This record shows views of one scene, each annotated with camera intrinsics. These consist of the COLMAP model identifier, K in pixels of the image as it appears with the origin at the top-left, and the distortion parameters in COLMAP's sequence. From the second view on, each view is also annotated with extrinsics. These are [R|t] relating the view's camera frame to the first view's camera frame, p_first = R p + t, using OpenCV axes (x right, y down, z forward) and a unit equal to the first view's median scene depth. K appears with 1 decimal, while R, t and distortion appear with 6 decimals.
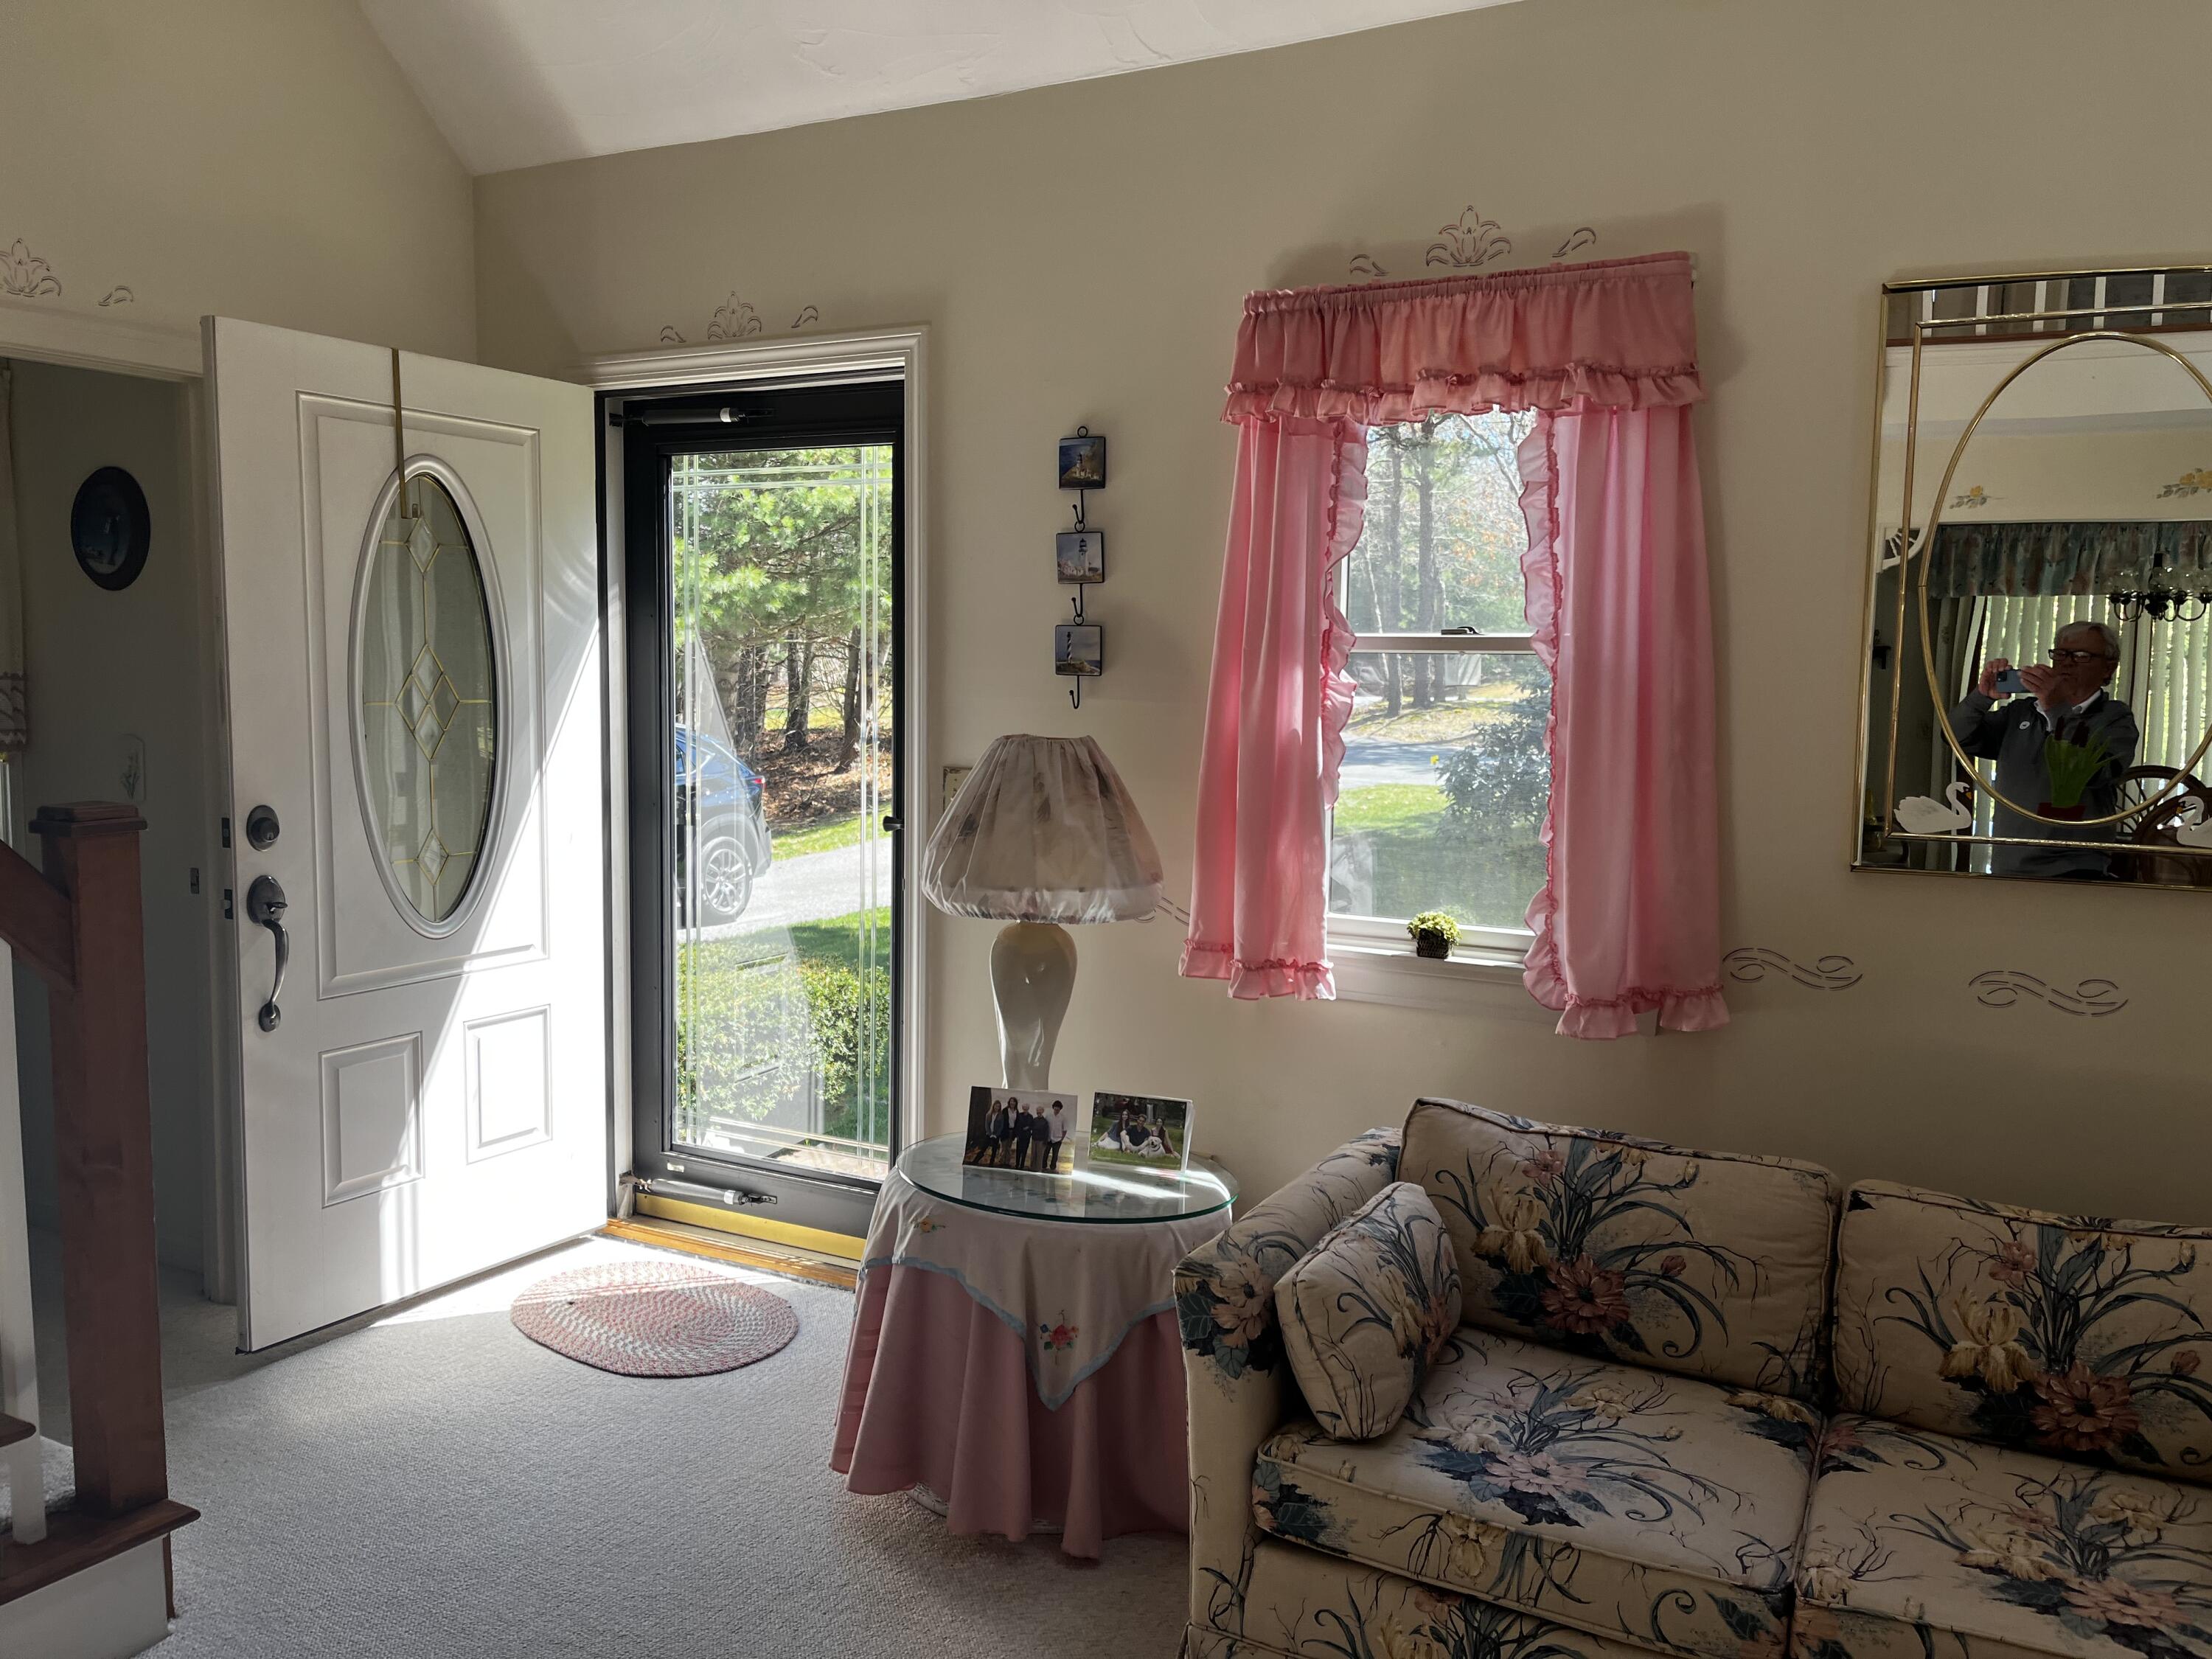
lens RADIAL K [[1786.1, 0, 1099.8], [0, 1786.1, 827.5], [0, 0, 1]] dist [0.061261, -0.000433]
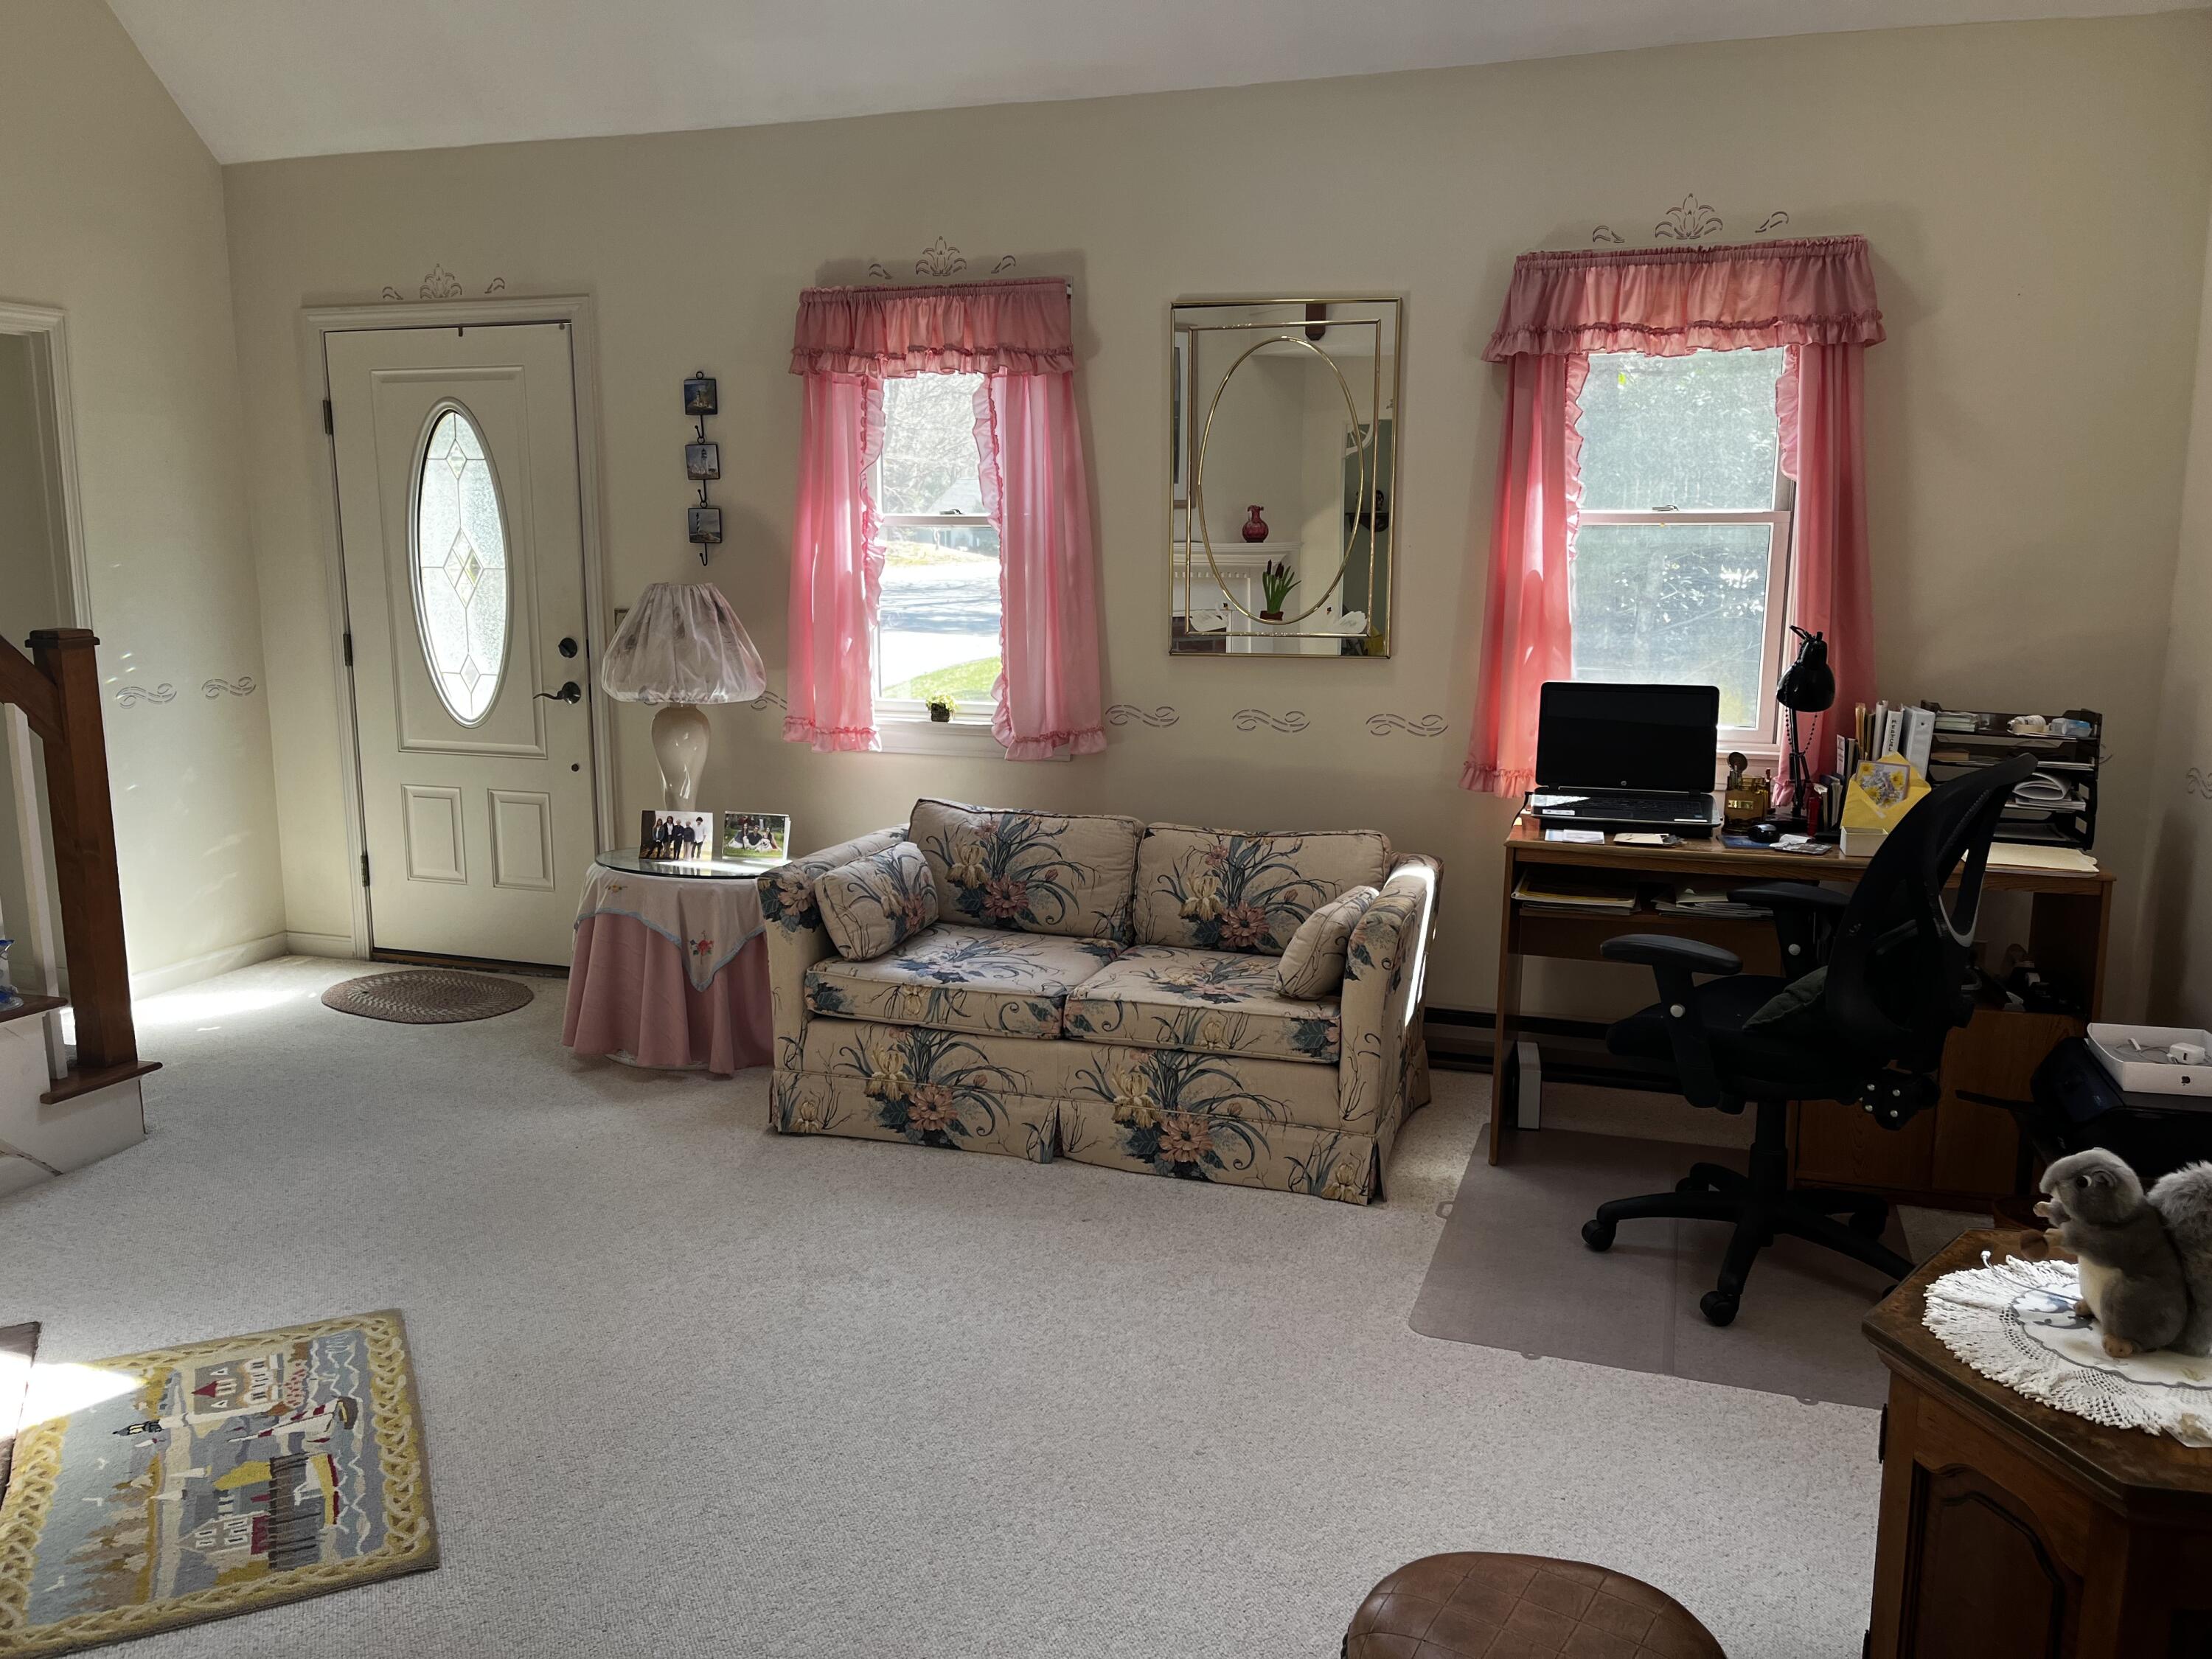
lens RADIAL K [[1672.3, 0, 1094.3], [0, 1672.3, 837.3], [0, 0, 1]] dist [0.081965, -0.111878]
pose [[0.984123, -0.042219, 0.172392, 0.071091], [0.027424, 0.995803, 0.087318, 0.058455], [-0.175354, -0.081204, 0.981151, -0.580202]]
